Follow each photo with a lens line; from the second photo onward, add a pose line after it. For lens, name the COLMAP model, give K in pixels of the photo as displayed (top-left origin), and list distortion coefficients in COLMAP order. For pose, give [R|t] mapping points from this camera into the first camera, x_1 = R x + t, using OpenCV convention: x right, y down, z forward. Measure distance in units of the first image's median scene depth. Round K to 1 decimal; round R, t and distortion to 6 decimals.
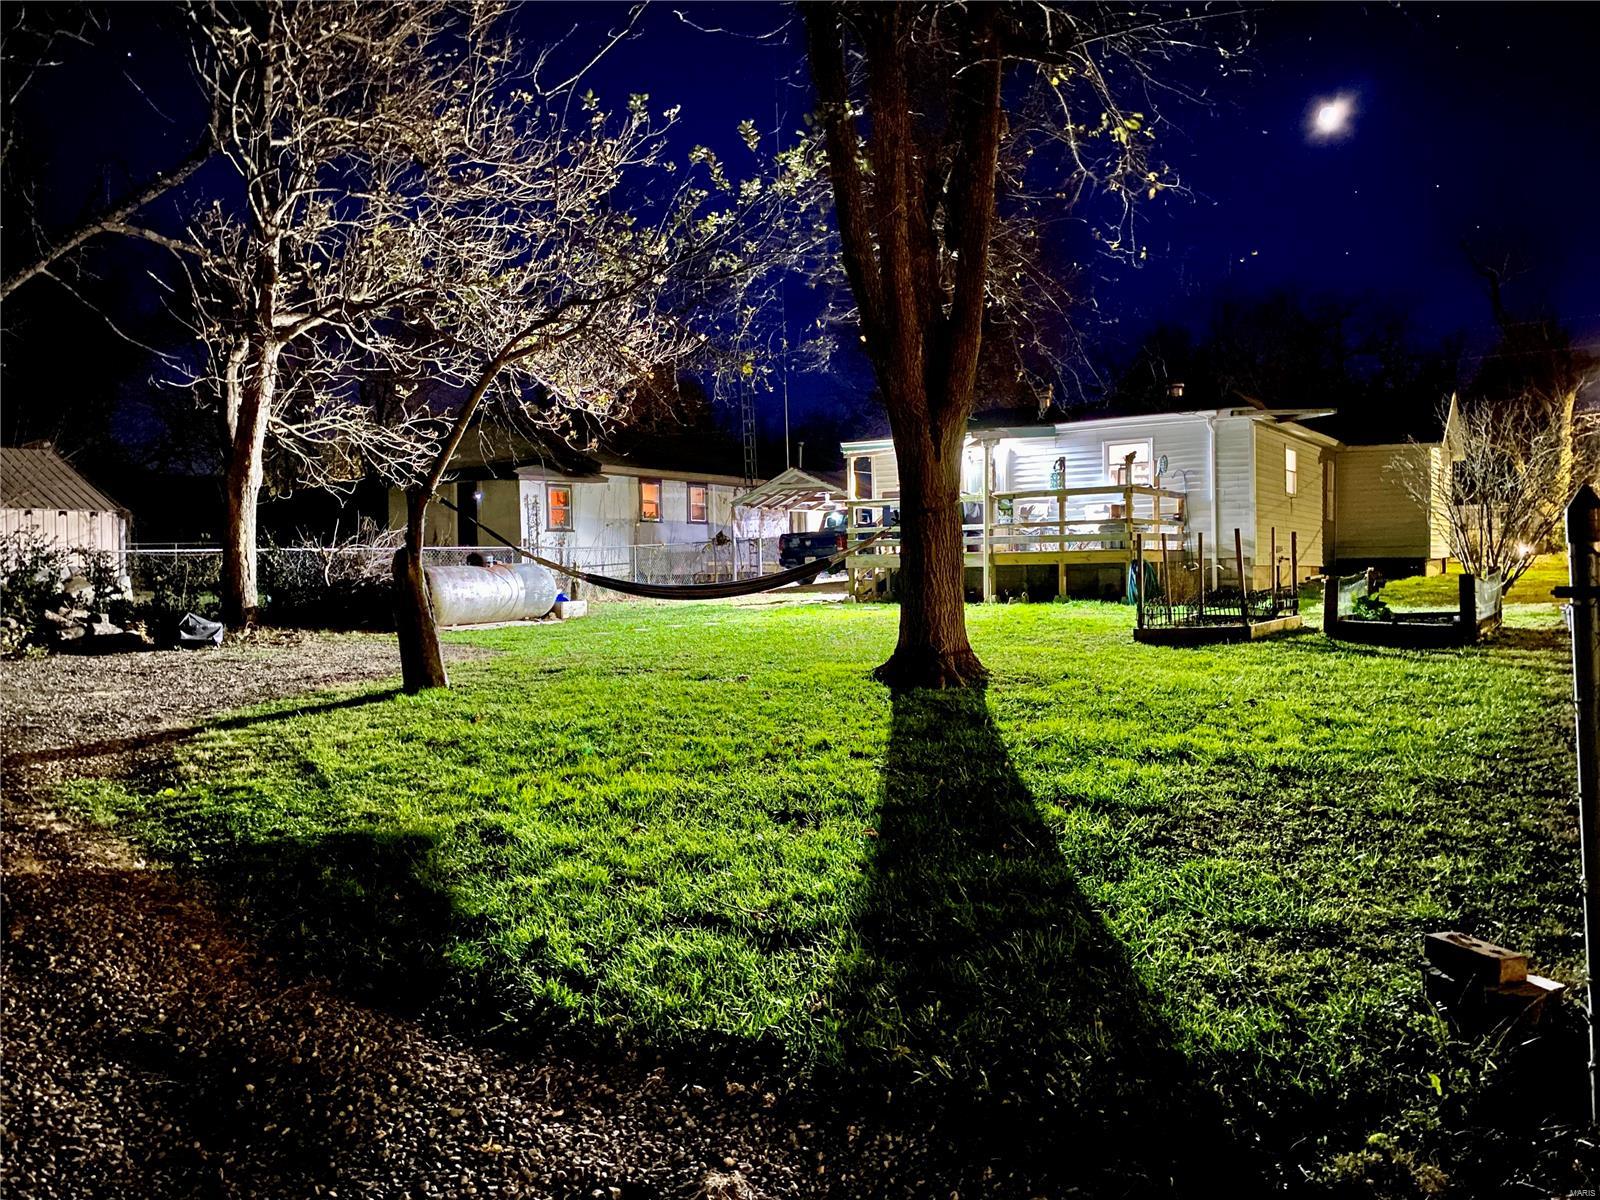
lens RADIAL K [[1211.1, 0, 800.0], [0, 1211.1, 600.0], [0, 0, 1]] dist [0.000896, -0.002827]
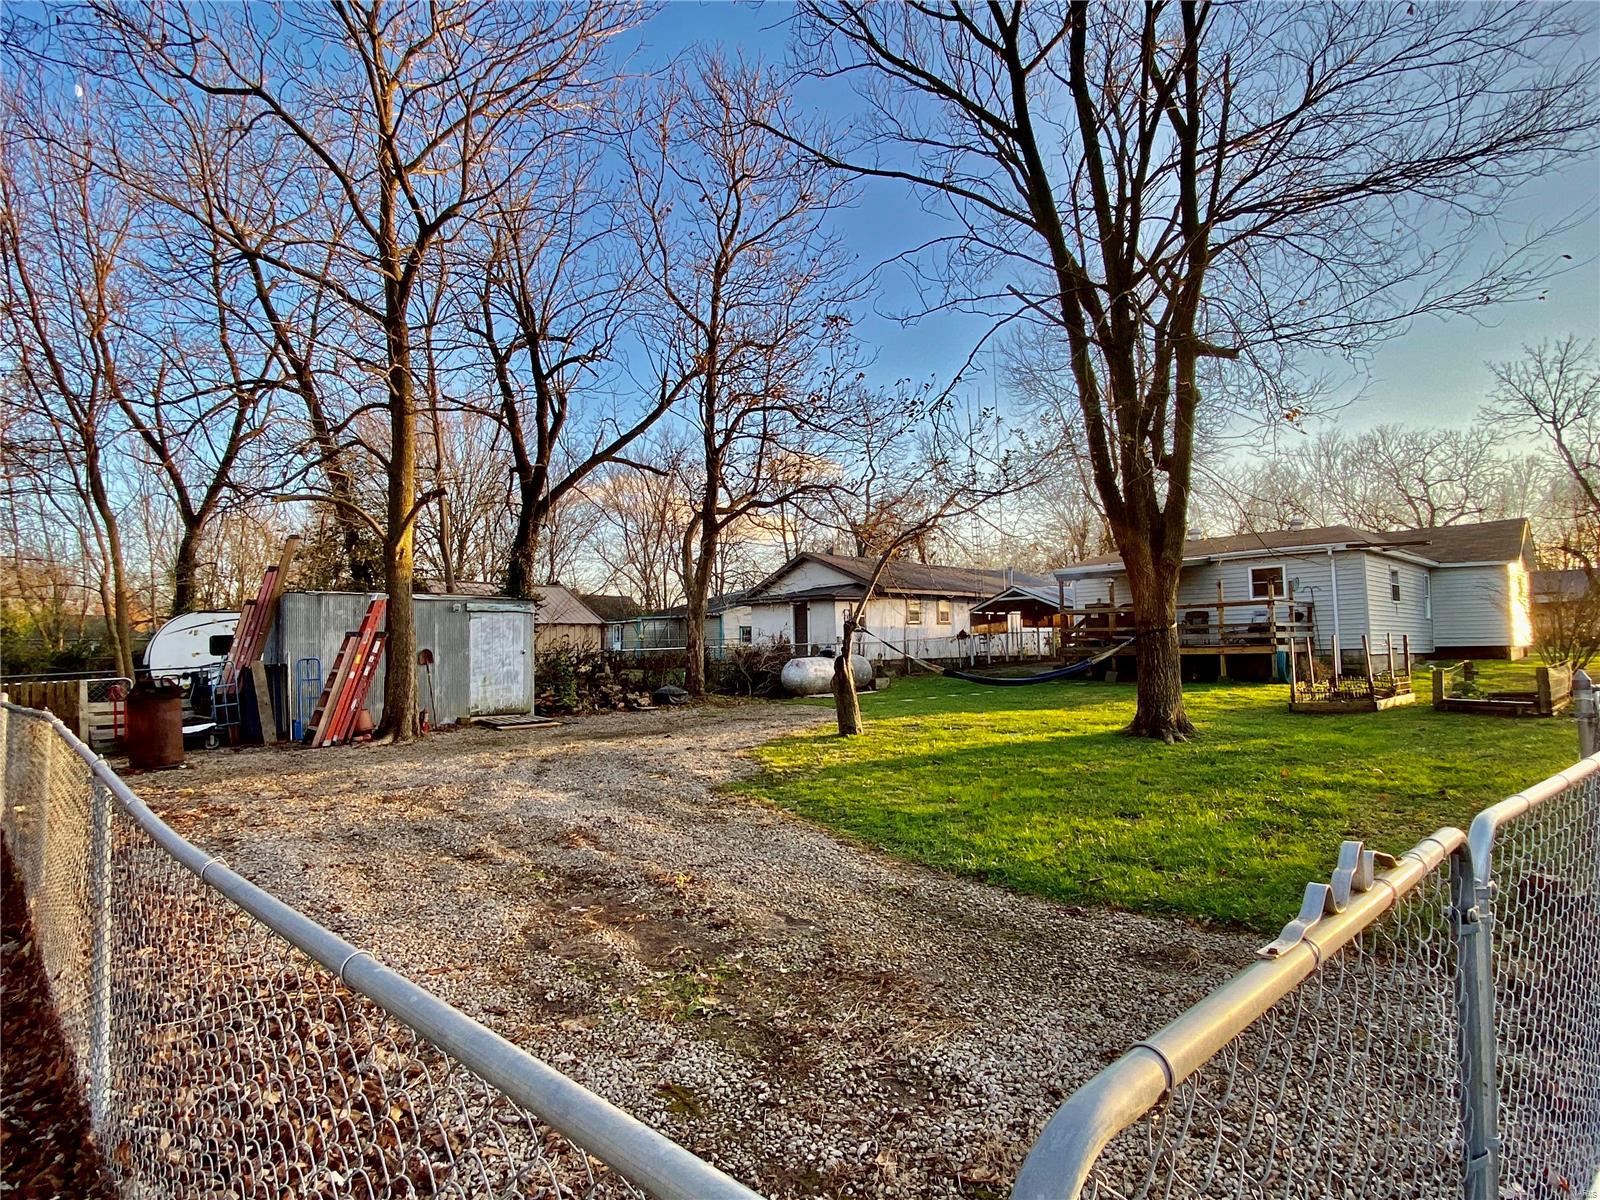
lens RADIAL K [[852.1, 0, 800.0], [0, 852.1, 600.0], [0, 0, 1]] dist [0.000359, 0.000153]
pose [[0.975707, -0.019436, -0.218216, -0.075482], [0.001297, 0.996552, -0.082962, -0.012864], [0.219076, 0.080664, 0.972368, -0.163135]]
